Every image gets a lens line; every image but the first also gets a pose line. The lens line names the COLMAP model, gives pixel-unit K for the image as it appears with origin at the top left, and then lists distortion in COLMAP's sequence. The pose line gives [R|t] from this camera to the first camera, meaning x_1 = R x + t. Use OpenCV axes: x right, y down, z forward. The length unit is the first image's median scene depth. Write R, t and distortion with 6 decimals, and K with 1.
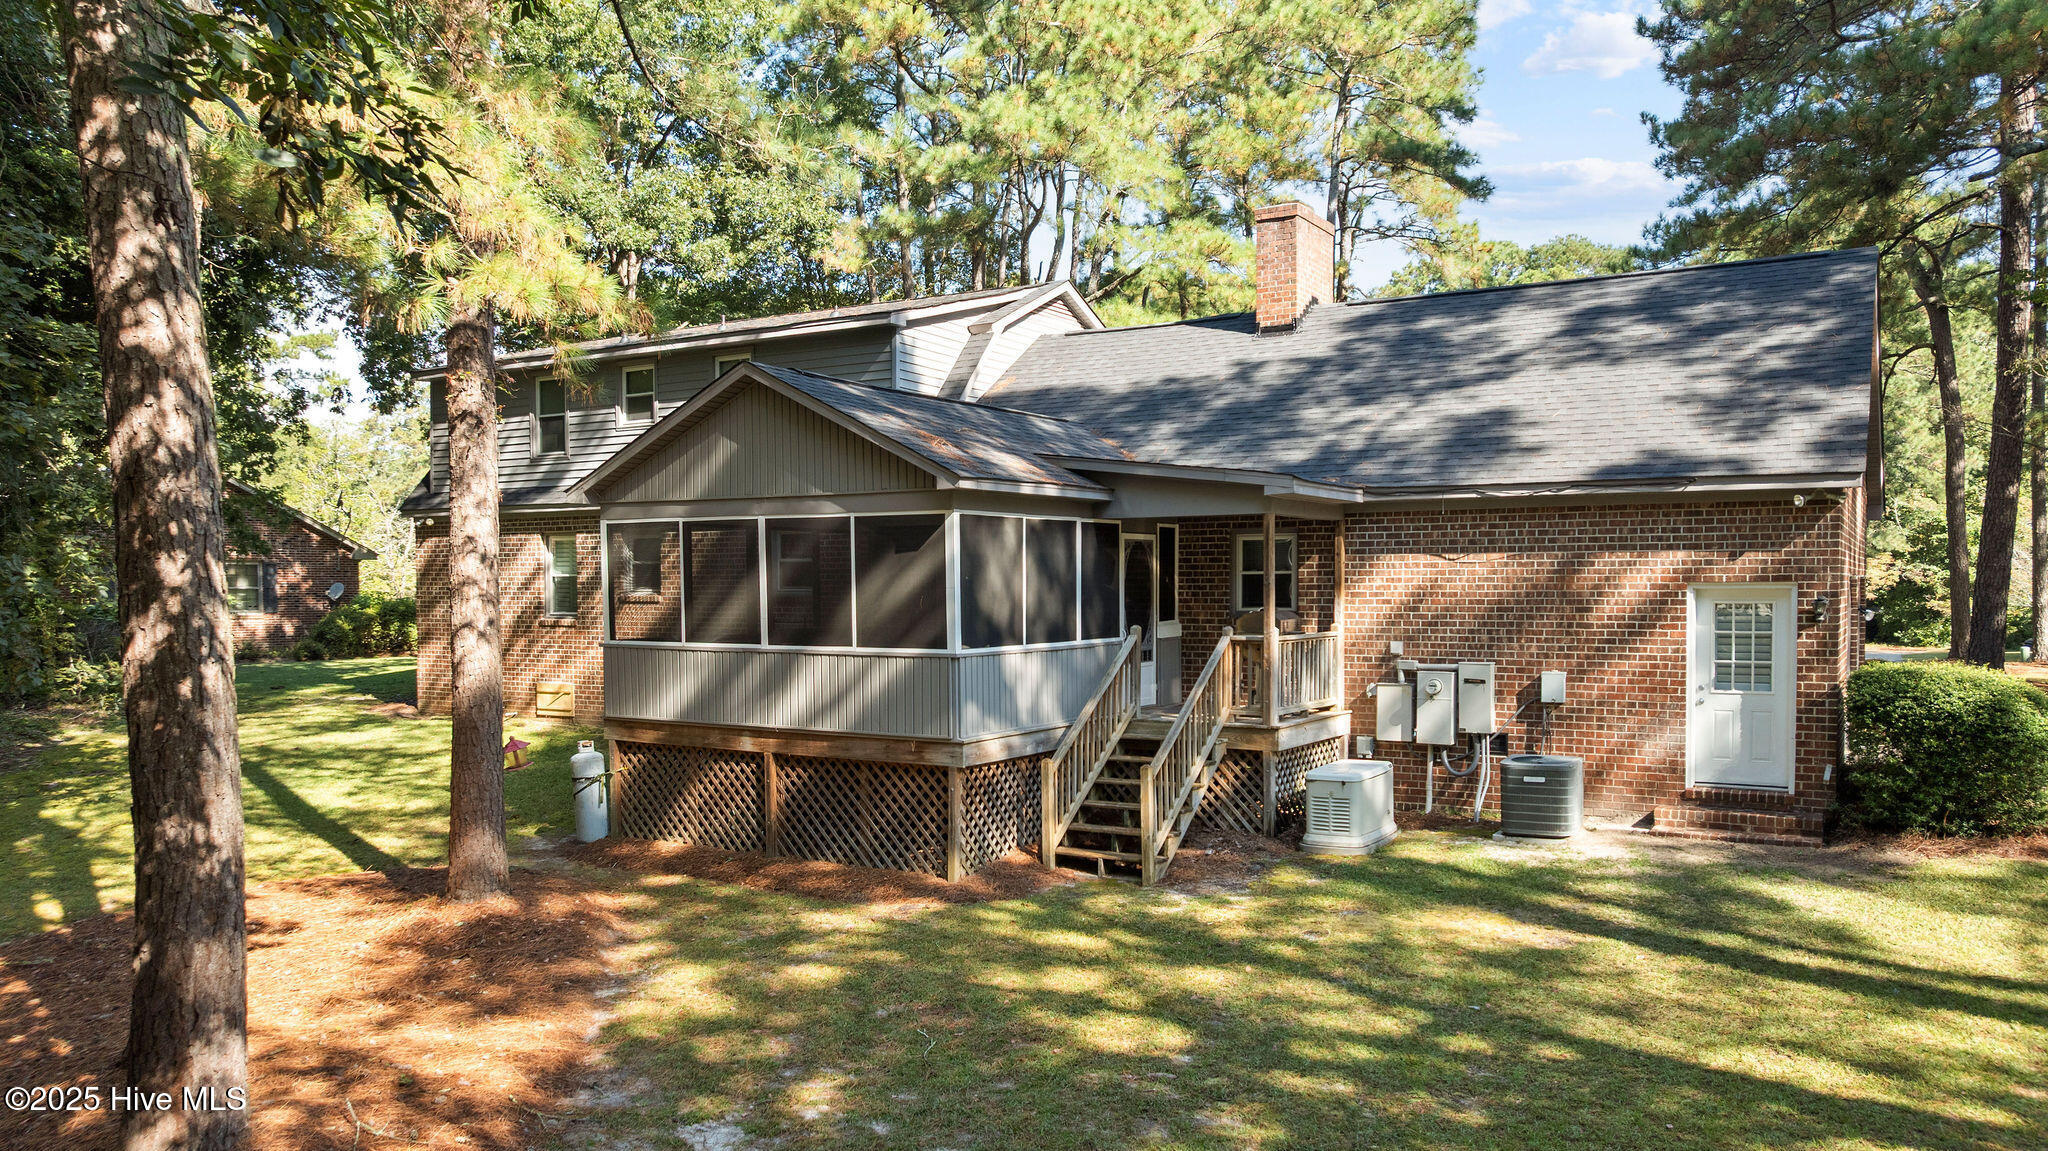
lens RADIAL K [[1444.9, 0, 1024.0], [0, 1444.9, 575.5], [0, 0, 1]] dist [-0.015919, -0.002814]
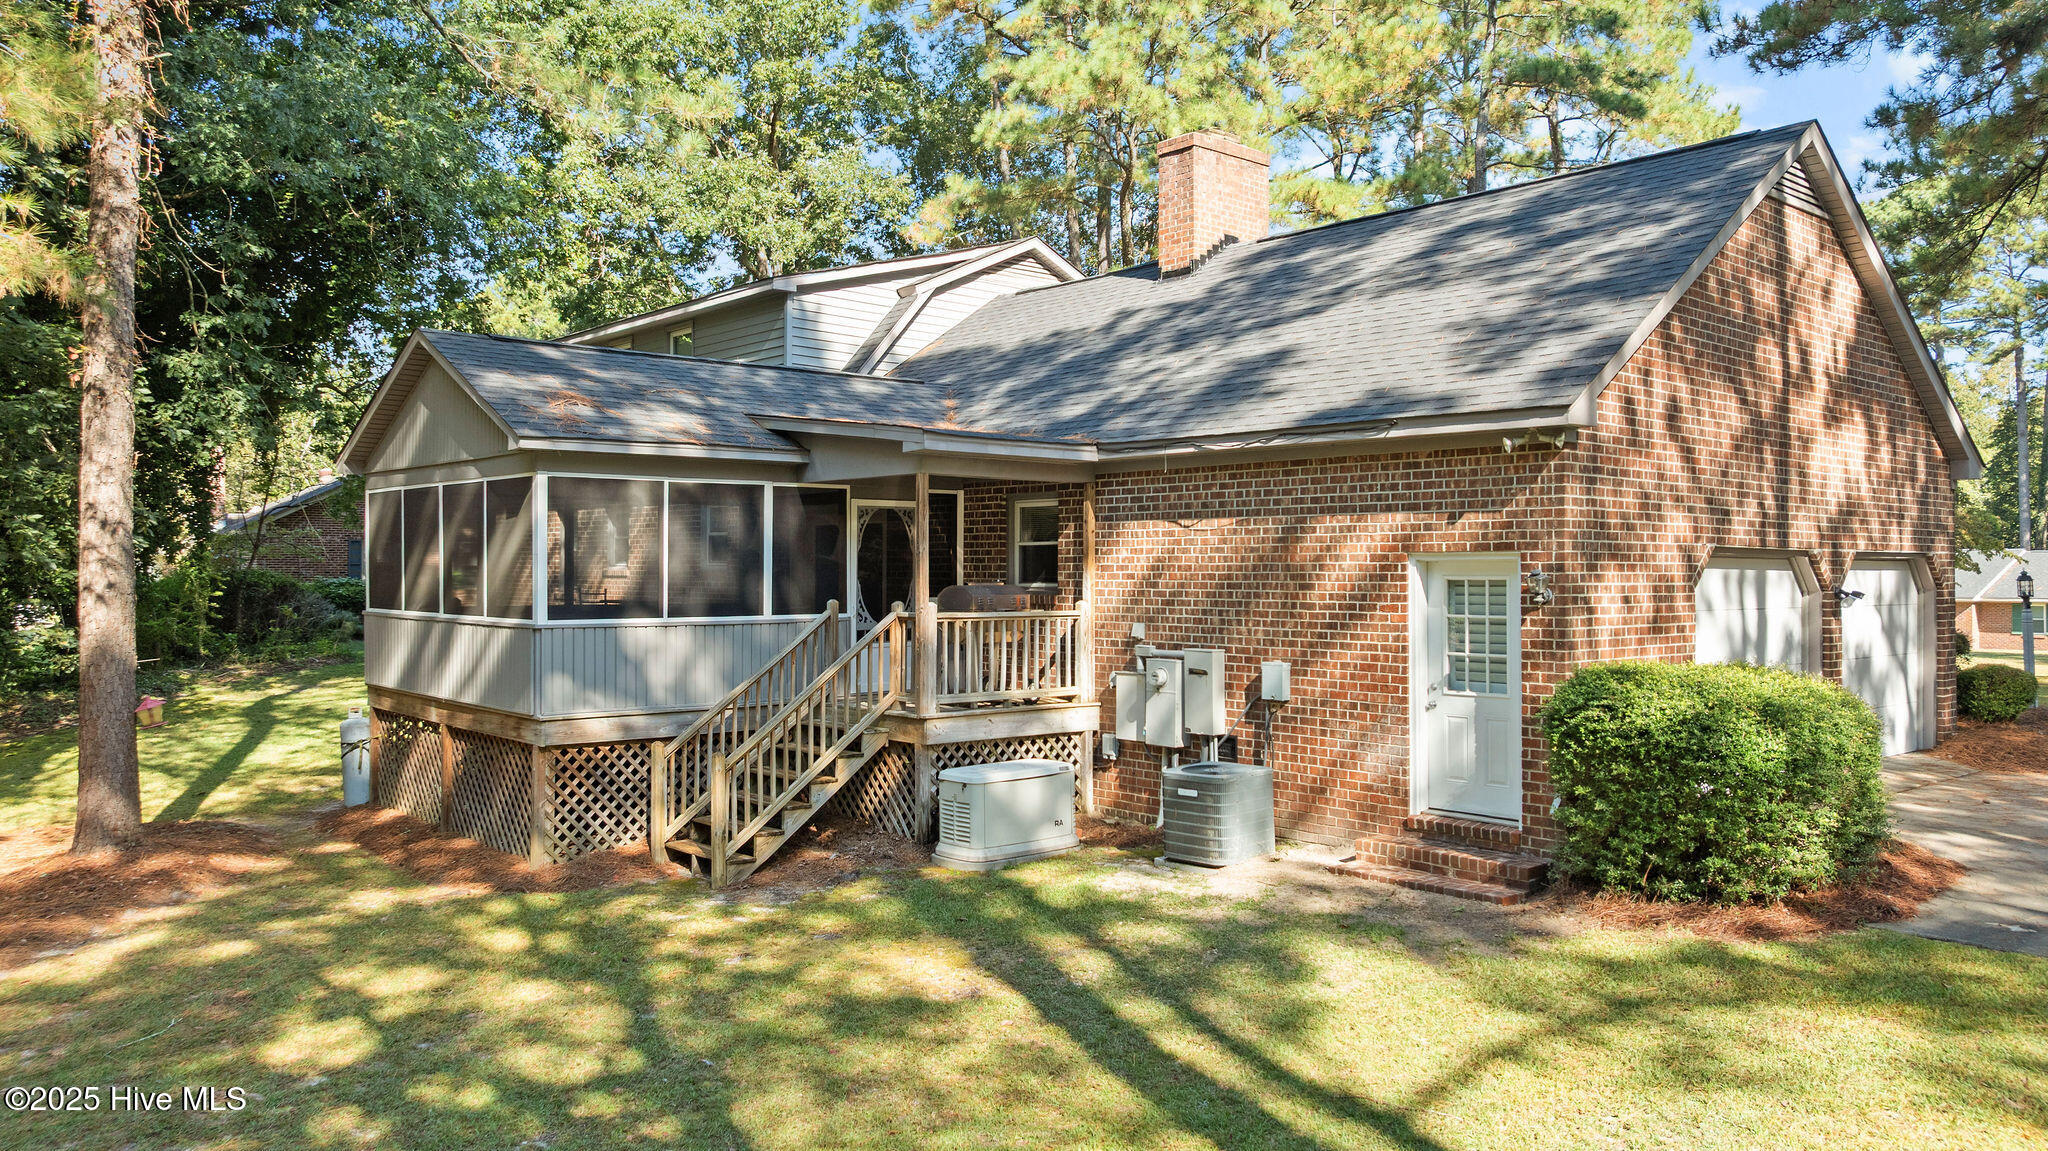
lens RADIAL K [[1458.2, 0, 1023.9], [0, 1458.2, 473.6], [0, 0, 1]] dist [-0.010237, -0.004843]
pose [[0.951641, -0.014628, -0.306864, 0.501115], [-0.003849, 0.998220, -0.059522, 0.009919], [0.307189, 0.057825, 0.949890, 0.168696]]
